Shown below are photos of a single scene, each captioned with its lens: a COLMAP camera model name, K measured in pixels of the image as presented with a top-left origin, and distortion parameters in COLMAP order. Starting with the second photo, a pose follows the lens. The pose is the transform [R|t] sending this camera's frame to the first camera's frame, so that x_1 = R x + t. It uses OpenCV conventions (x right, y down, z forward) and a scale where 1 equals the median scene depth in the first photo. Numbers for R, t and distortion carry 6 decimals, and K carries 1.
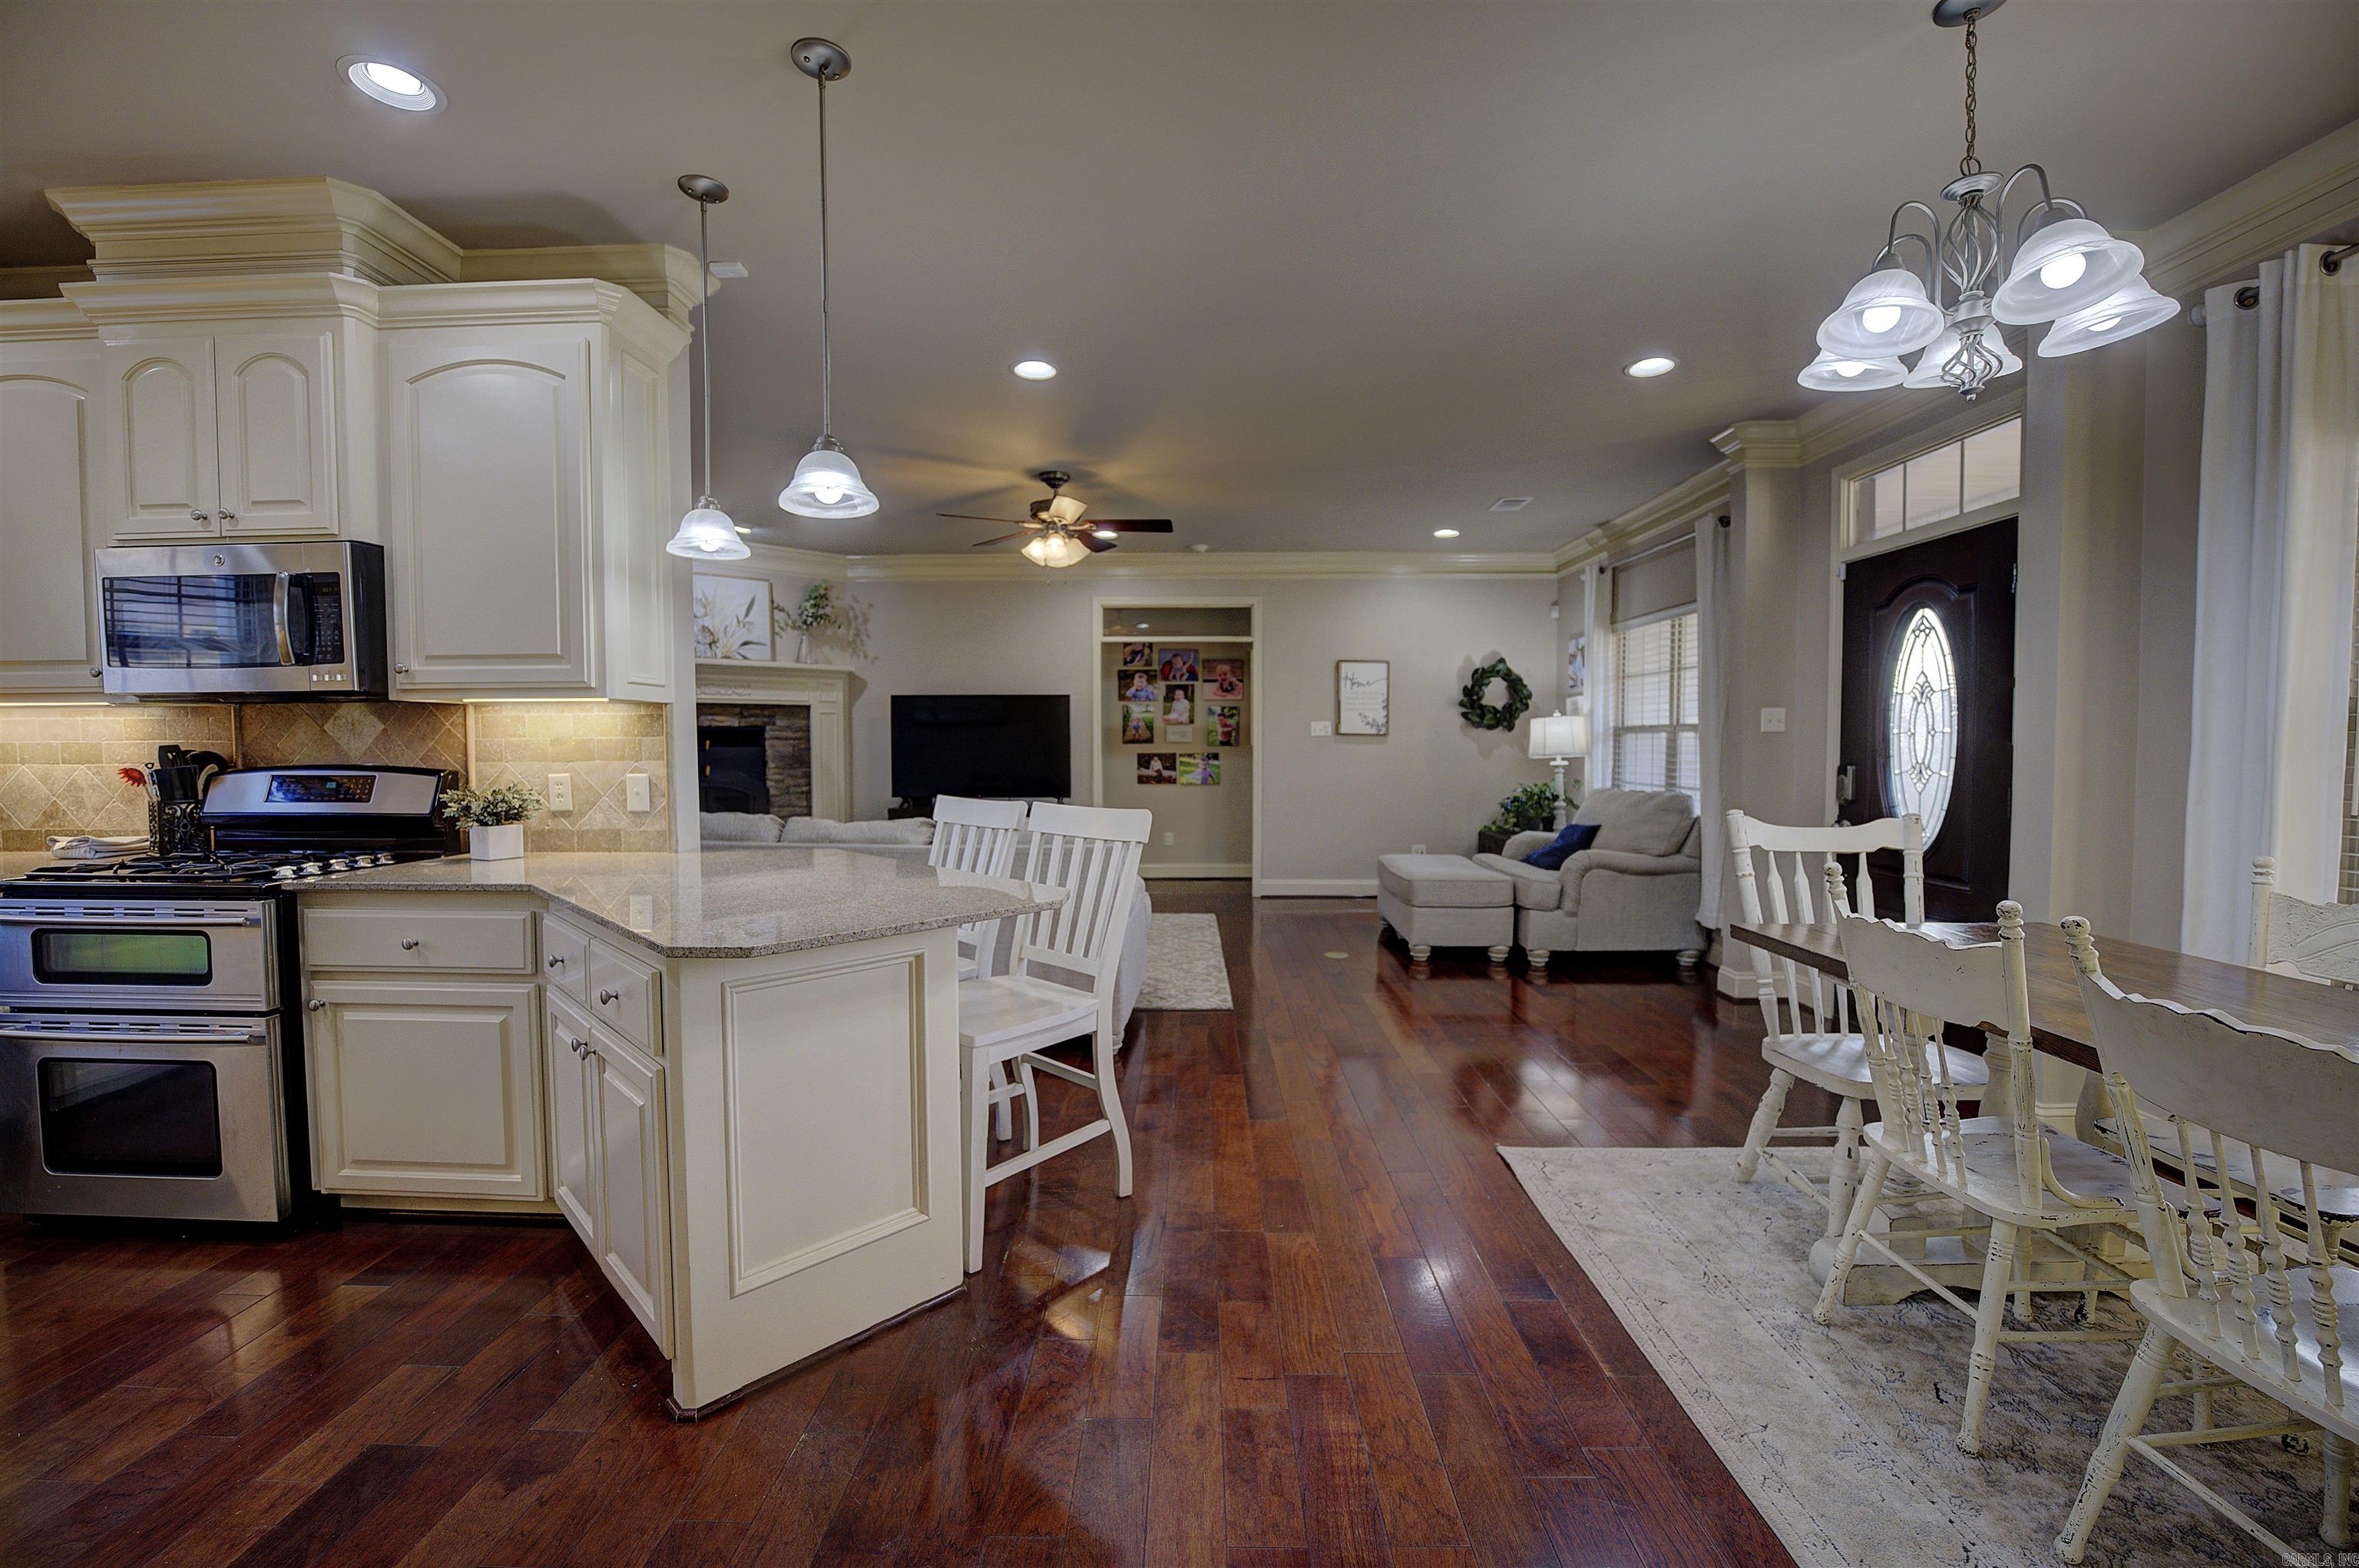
lens RADIAL K [[948.5, 0, 1175.4], [0, 948.5, 779.7], [0, 0, 1]] dist [-0.023453, 0.001205]
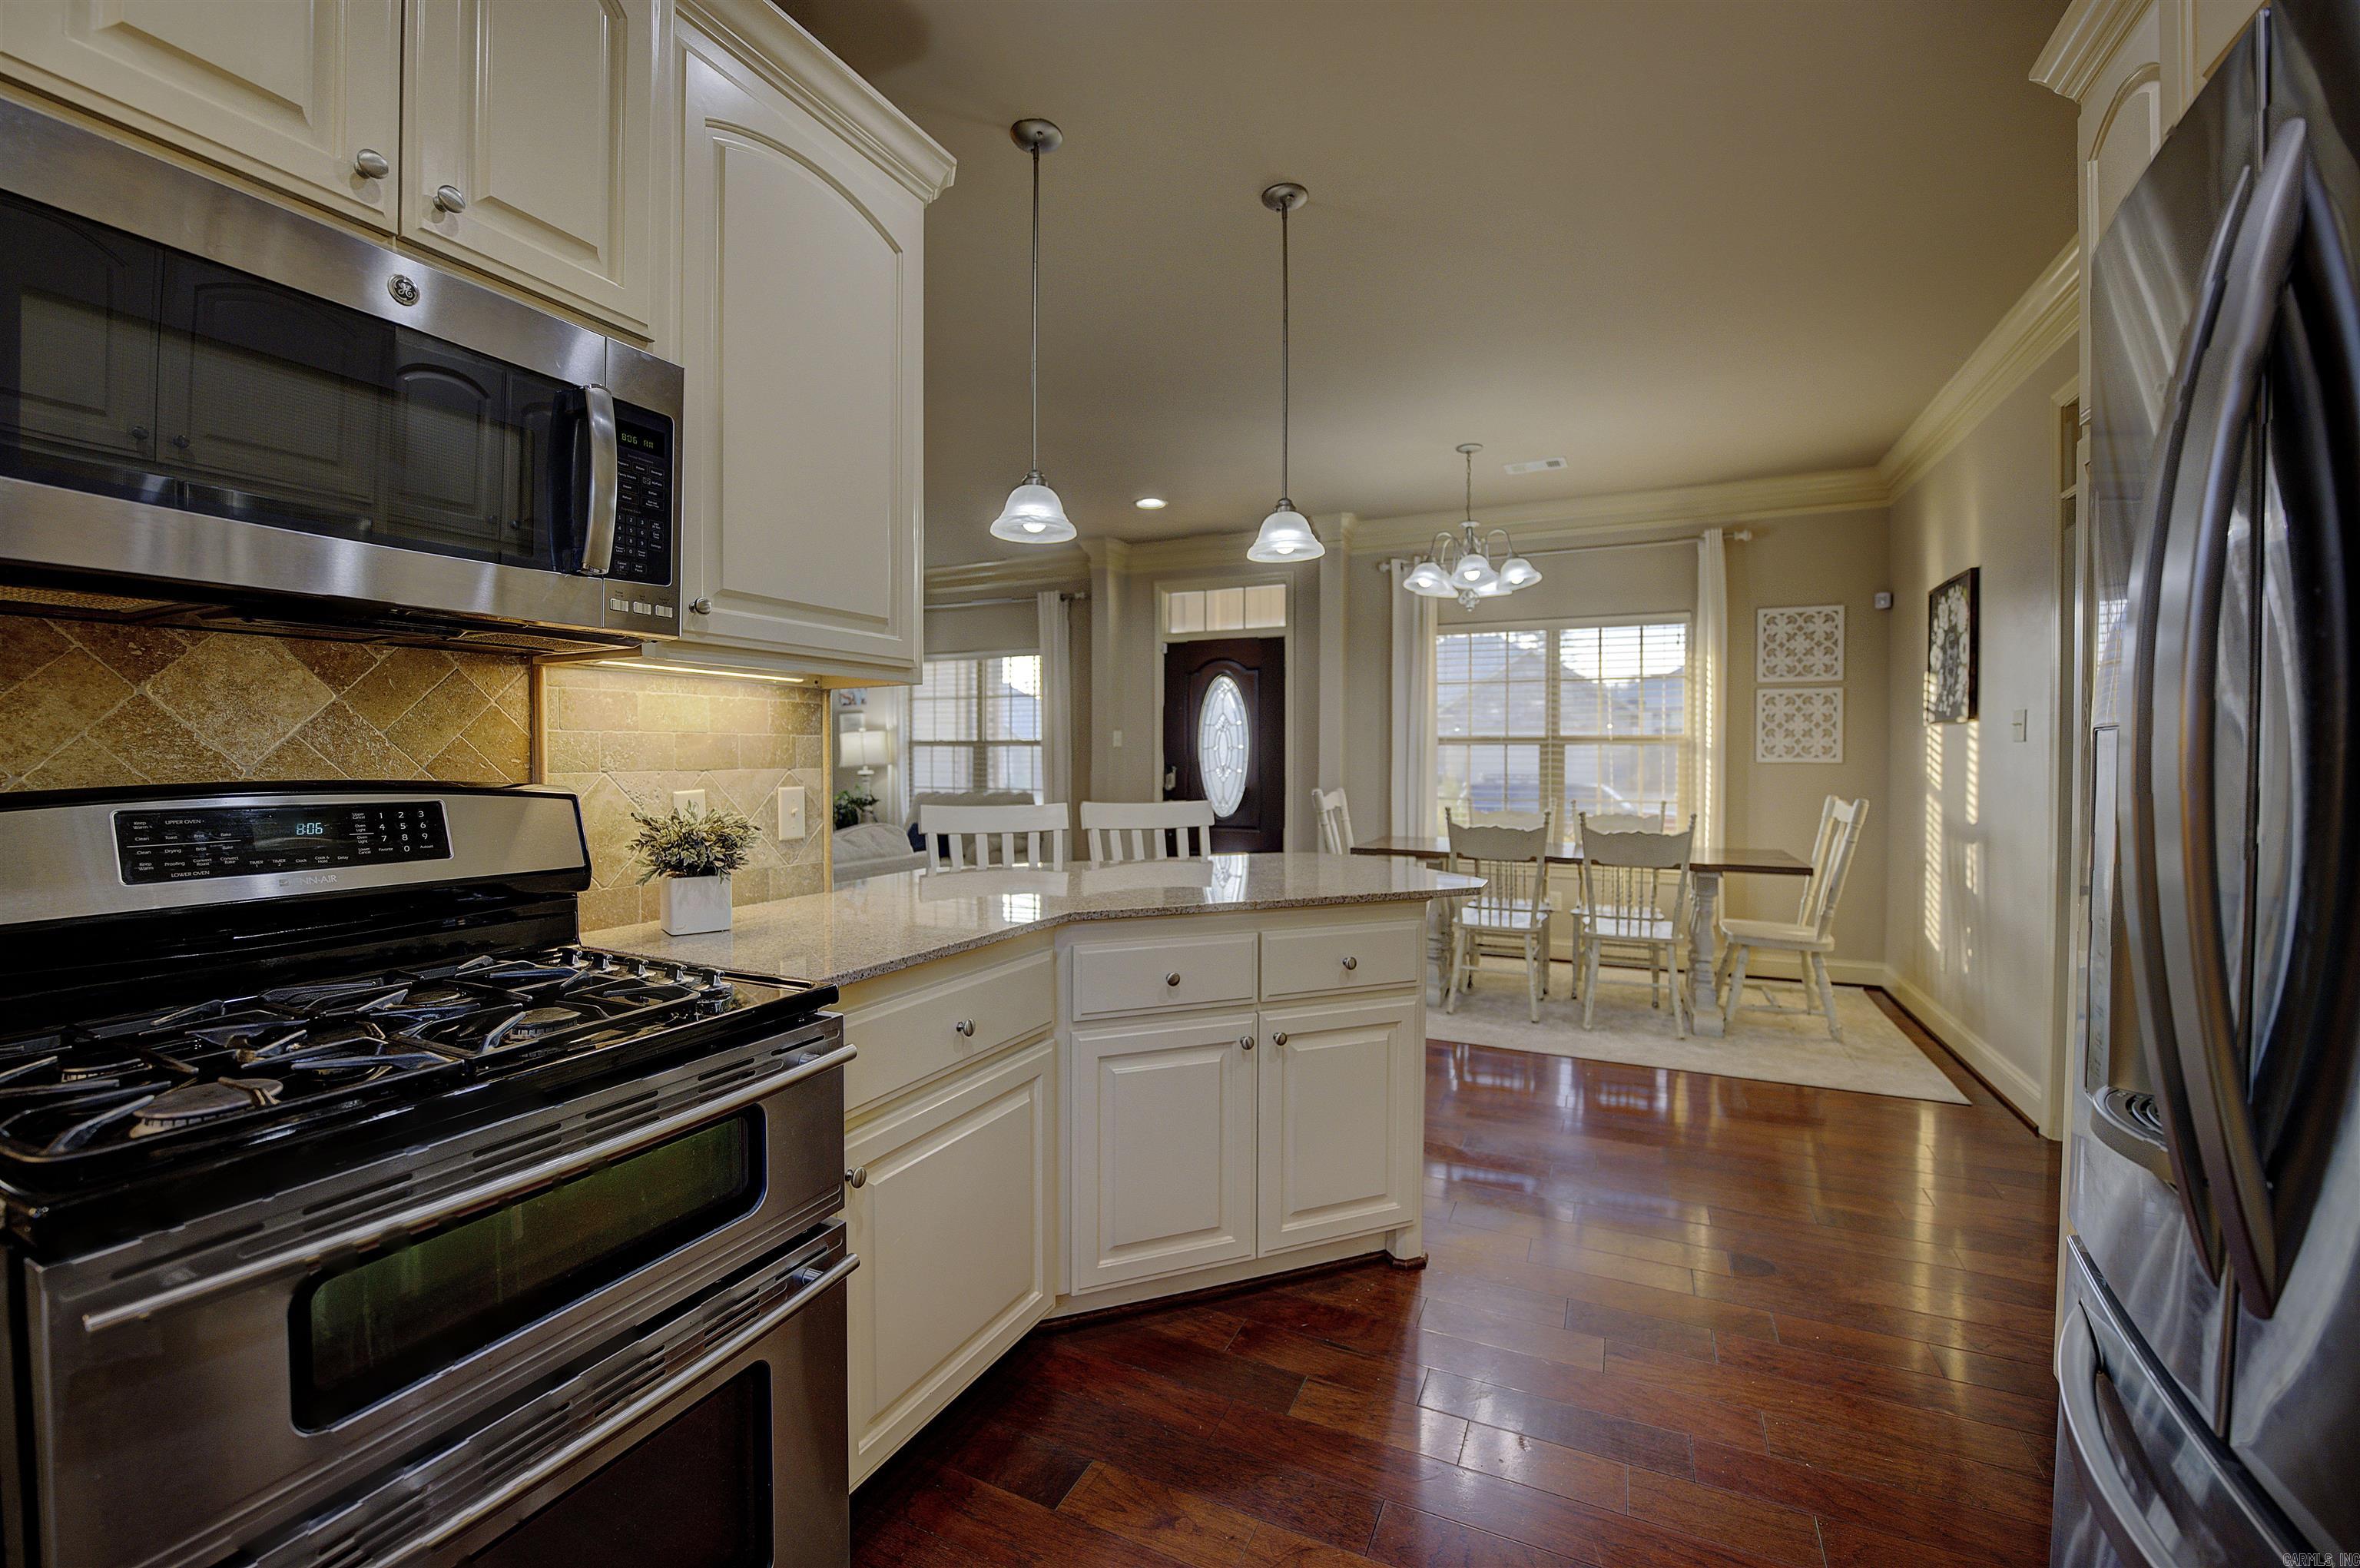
lens RADIAL K [[948.9, 0, 1170.4], [0, 948.9, 774.7], [0, 0, 1]] dist [-0.023453, 0.001205]
pose [[0.411710, -0.014505, 0.911199, -0.766586], [0.034107, 0.999418, 0.000499, -0.004042], [-0.910676, 0.030873, 0.411965, 0.315910]]
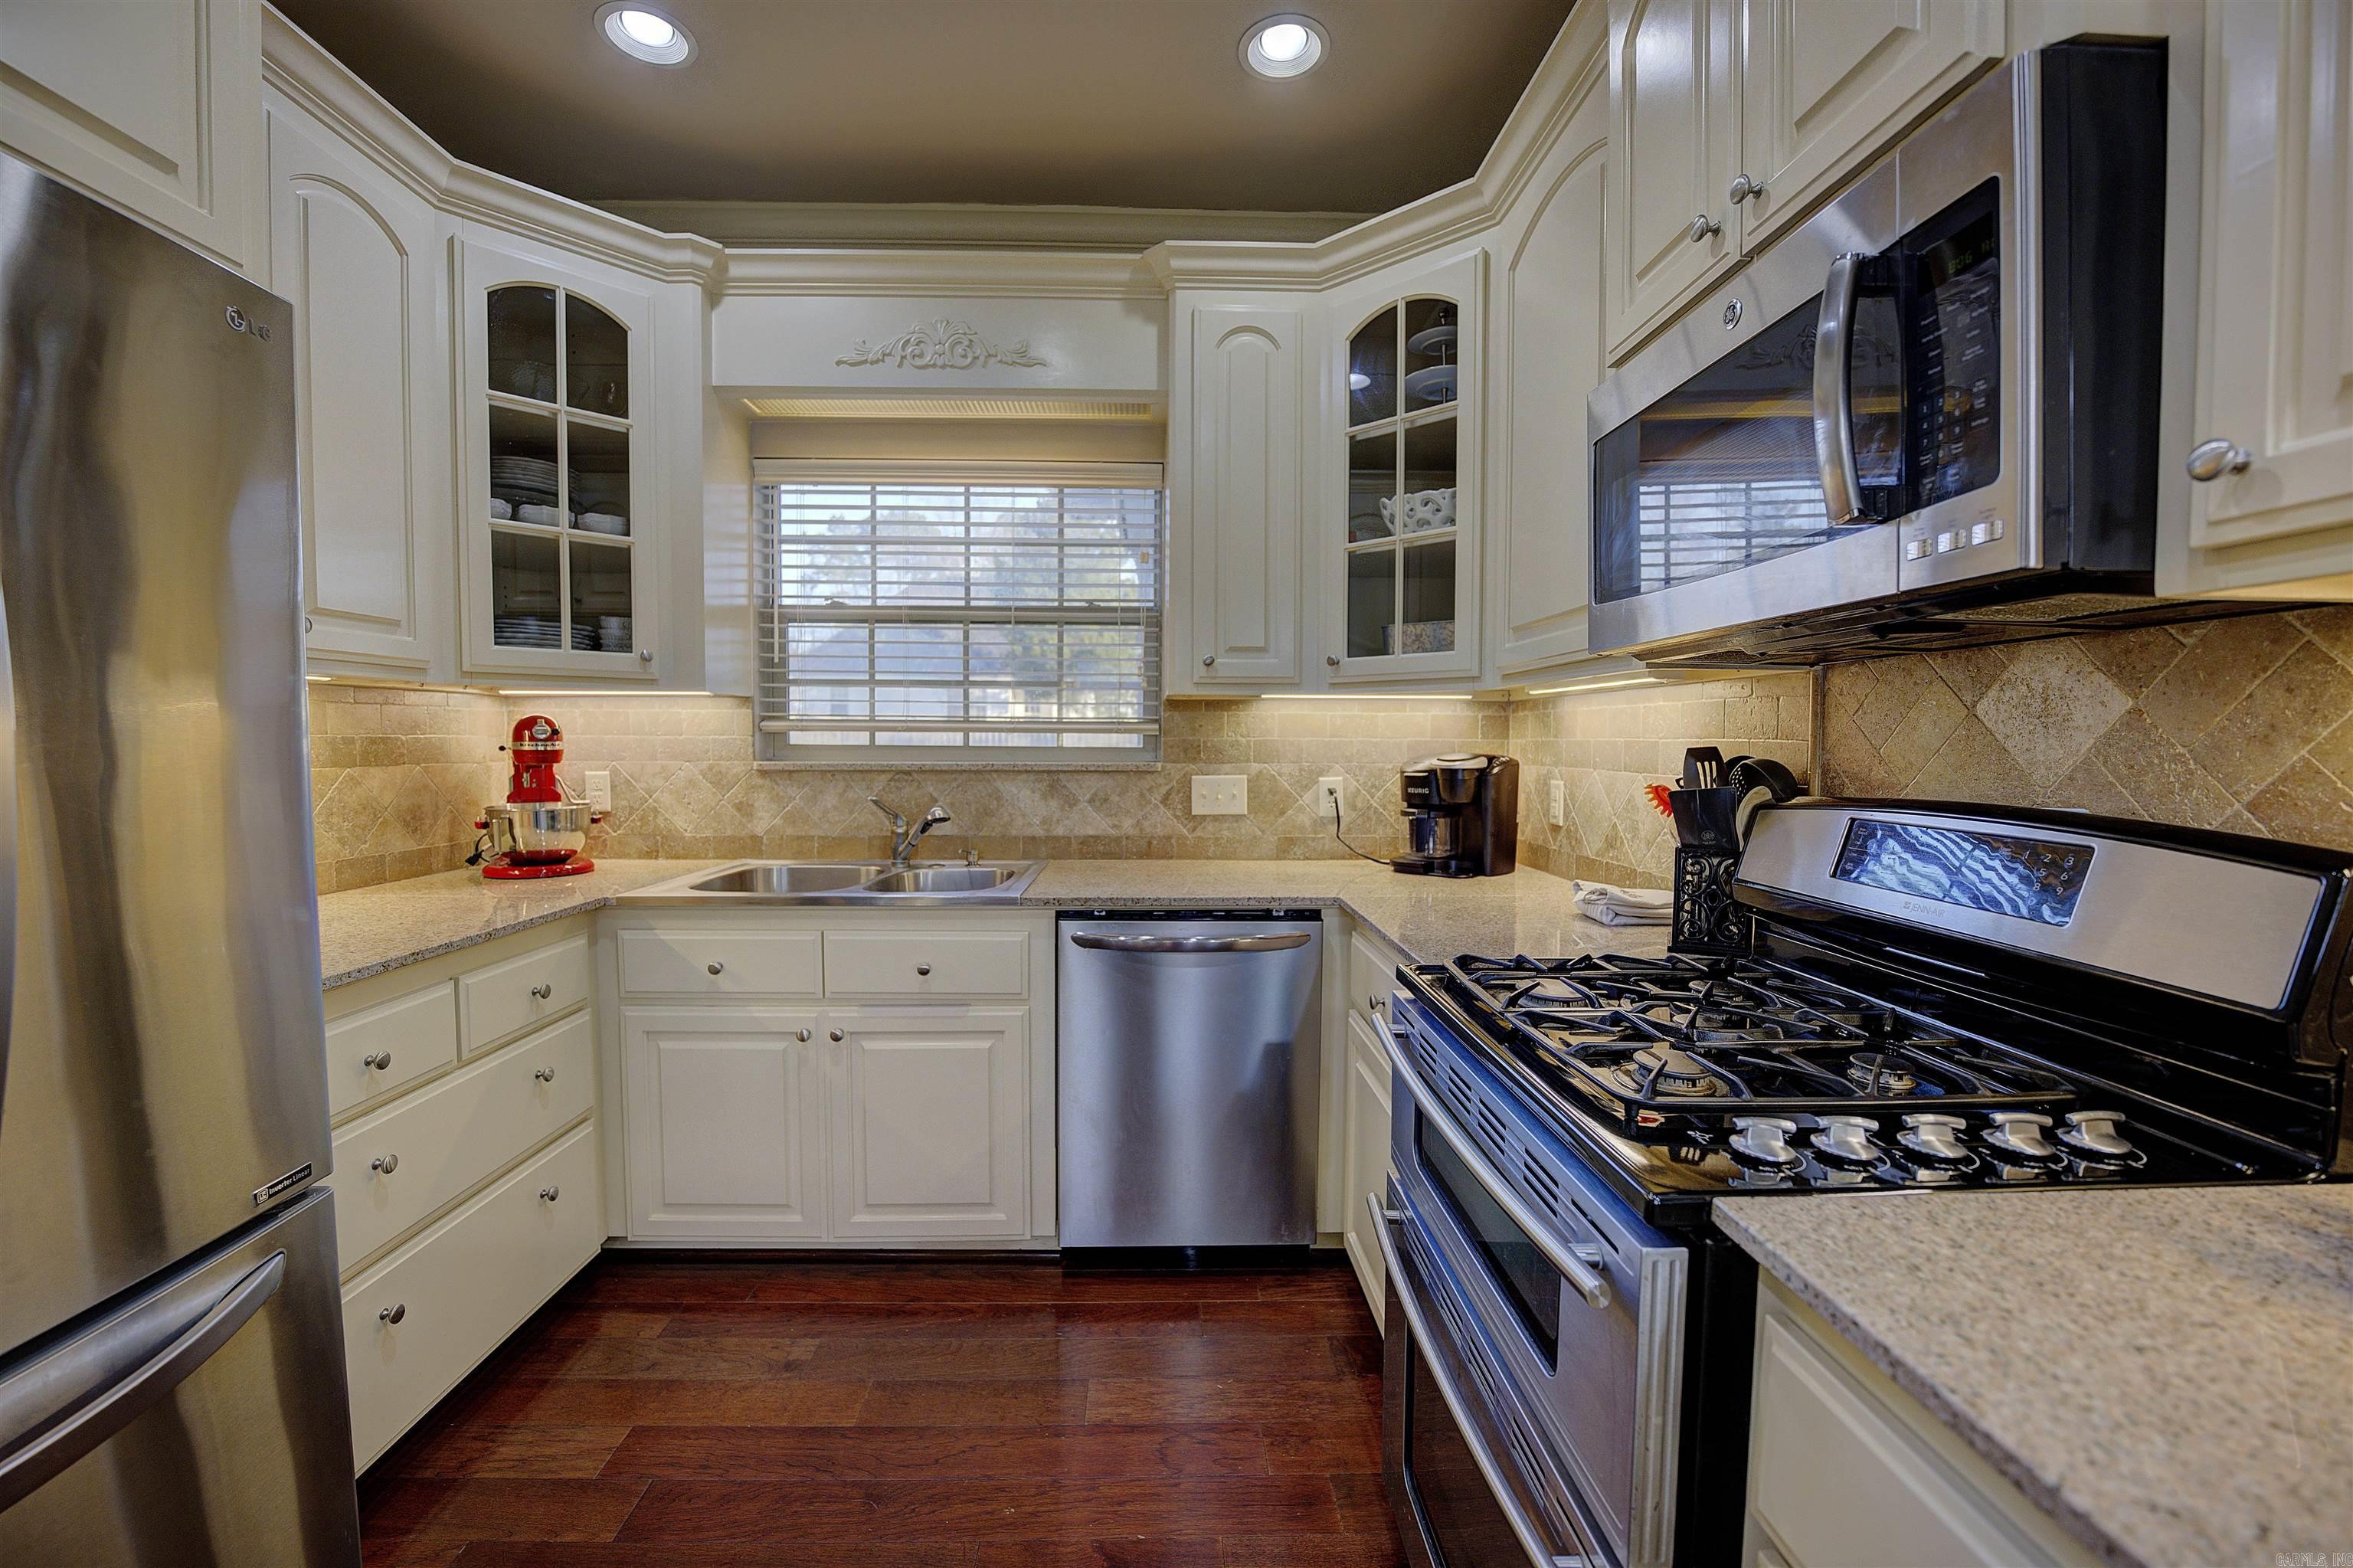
lens RADIAL K [[945.2, 0, 1178.6], [0, 945.2, 783.3], [0, 0, 1]] dist [-0.025042, 0.001586]
pose [[0.059320, 0.050780, -0.996947, -0.370297], [-0.044911, 0.997830, 0.048153, -0.019470], [0.997228, 0.041917, 0.061472, 0.440763]]
